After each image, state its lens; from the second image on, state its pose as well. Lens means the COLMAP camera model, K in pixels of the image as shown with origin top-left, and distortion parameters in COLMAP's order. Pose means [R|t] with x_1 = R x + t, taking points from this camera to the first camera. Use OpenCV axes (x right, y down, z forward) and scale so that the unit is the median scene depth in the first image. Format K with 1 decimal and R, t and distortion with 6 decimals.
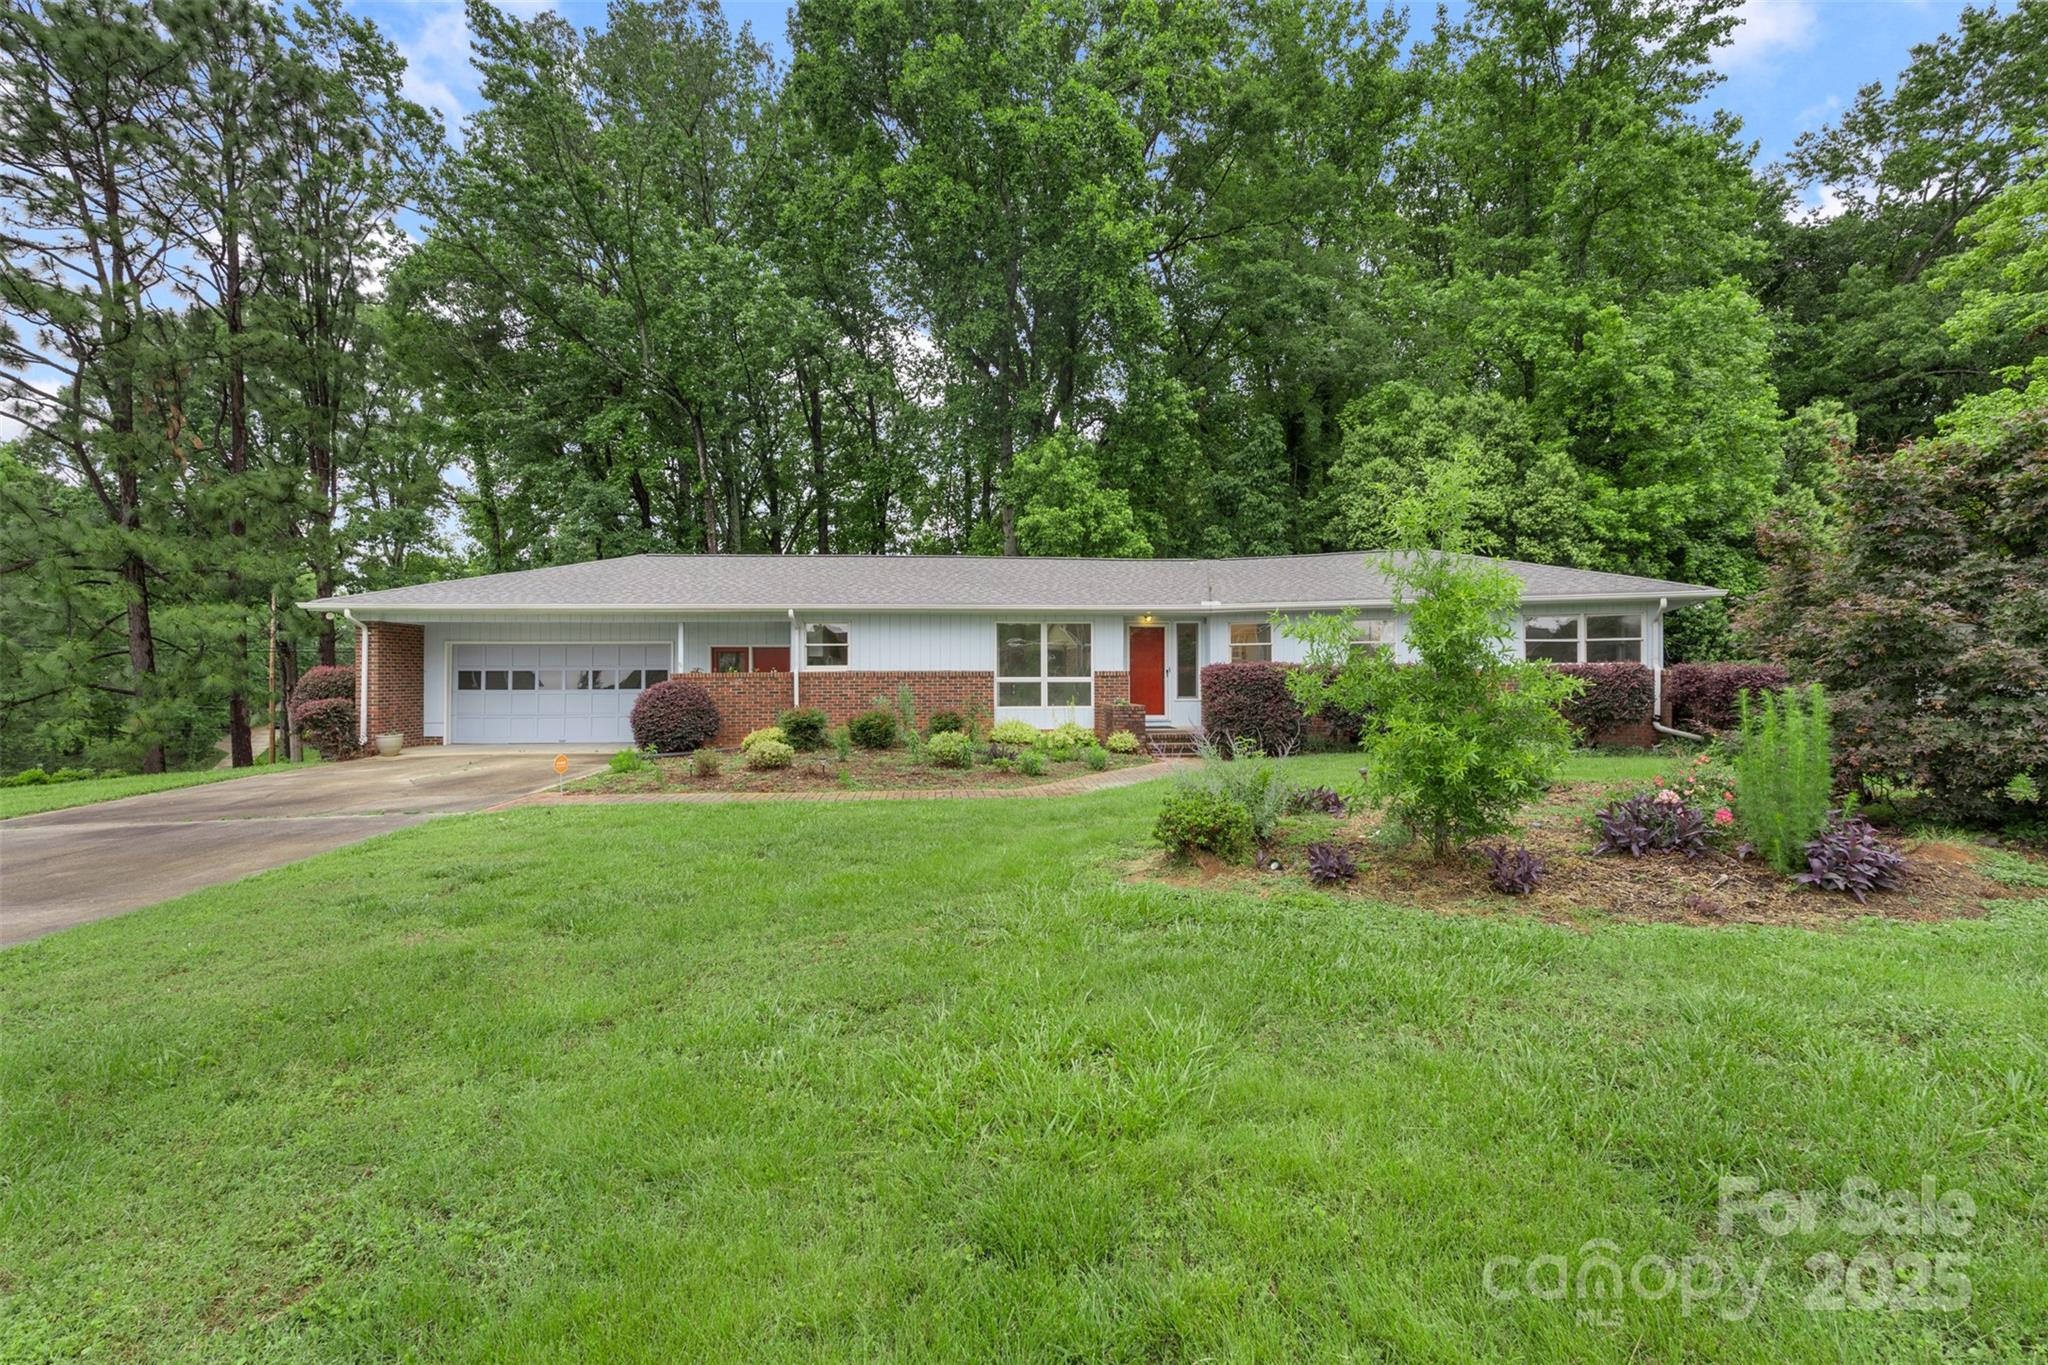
lens RADIAL K [[902.3, 0, 1022.2], [0, 902.3, 667.4], [0, 0, 1]] dist [0.001256, 0.000066]
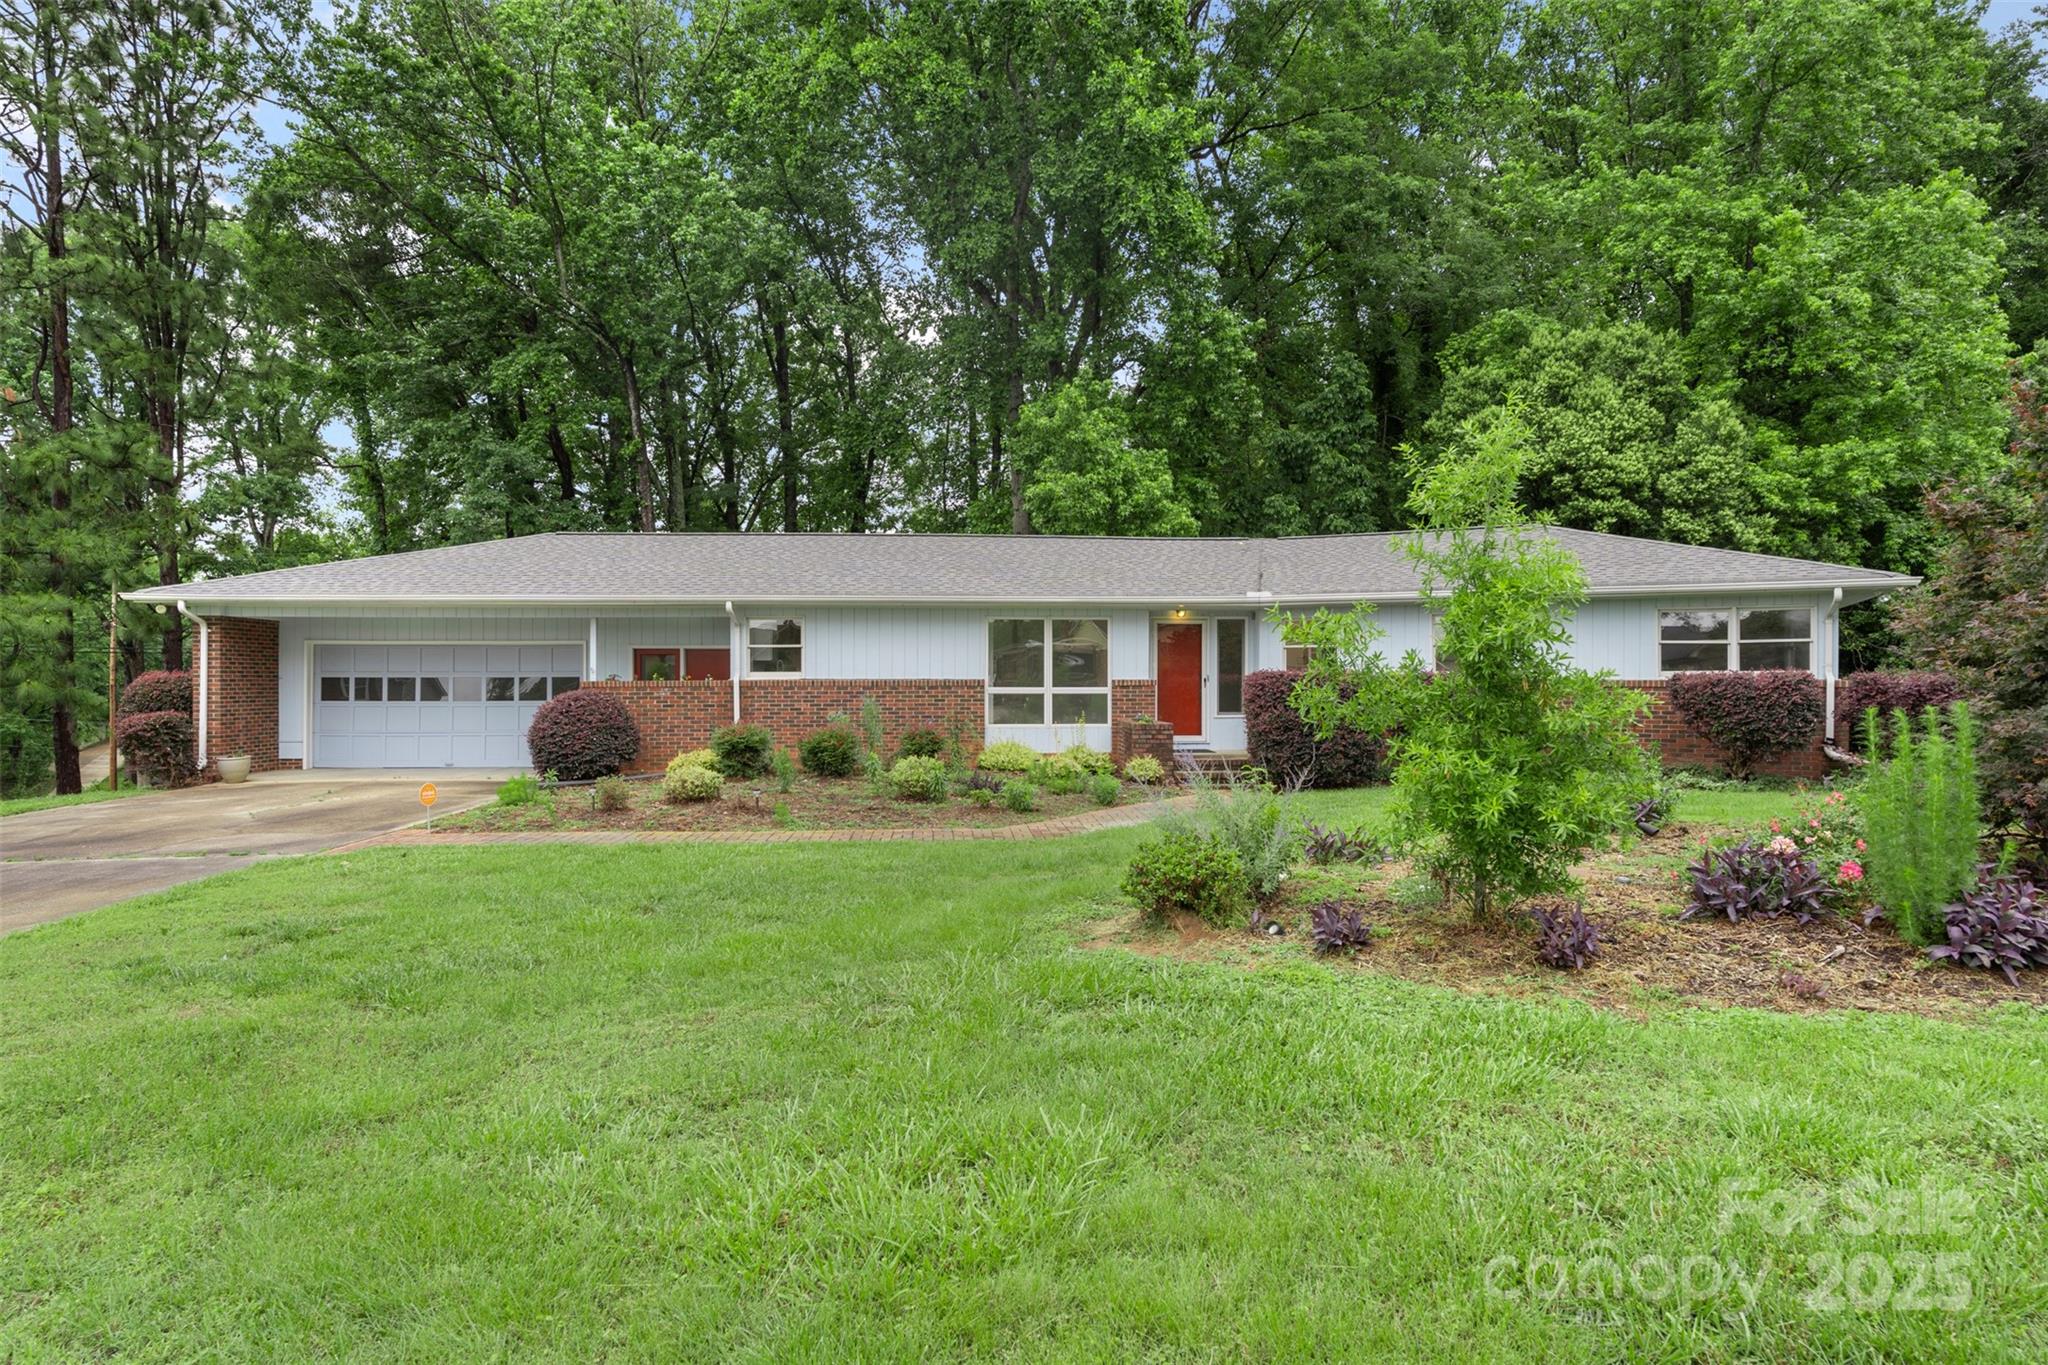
lens RADIAL K [[1138.5, 0, 1024.0], [0, 1138.5, 682.5], [0, 0, 1]] dist [0.003128, 0.000762]
pose [[0.999667, 0.002444, -0.025683, 0.020751], [-0.002236, 0.999965, 0.008116, -0.000962], [0.025702, -0.008056, 0.999637, -0.000295]]
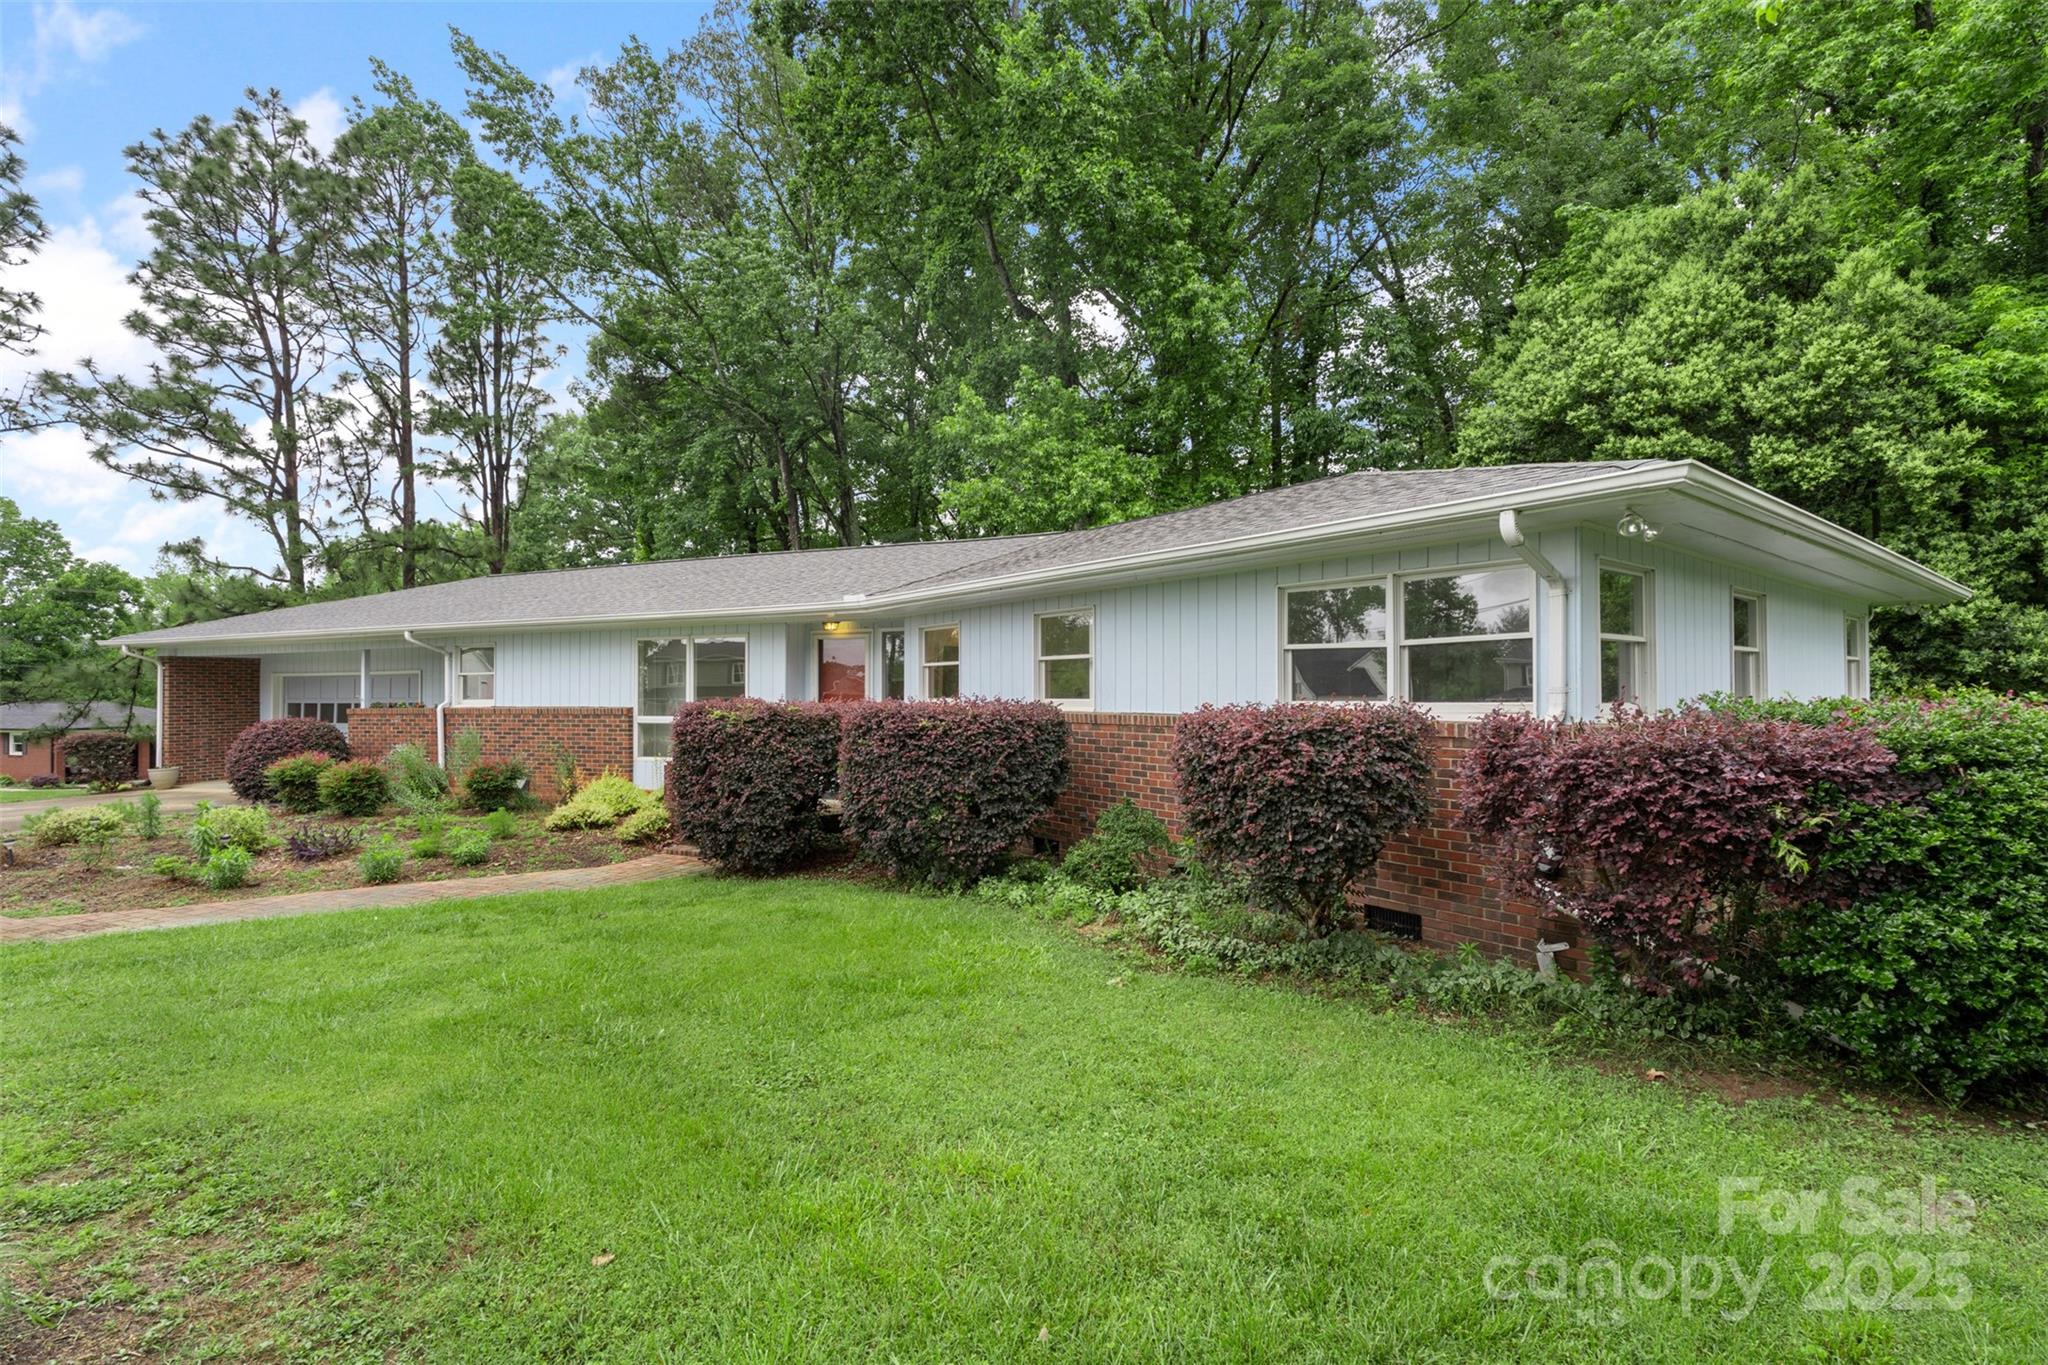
lens RADIAL K [[902.2, 0, 1026.9], [0, 902.2, 681.1], [0, 0, 1]] dist [-0.004539, 0.000110]
pose [[0.886790, -0.007653, -0.462109, 0.417275], [0.005352, 0.999966, -0.006292, -0.007550], [0.462142, 0.003106, 0.886801, 0.367219]]
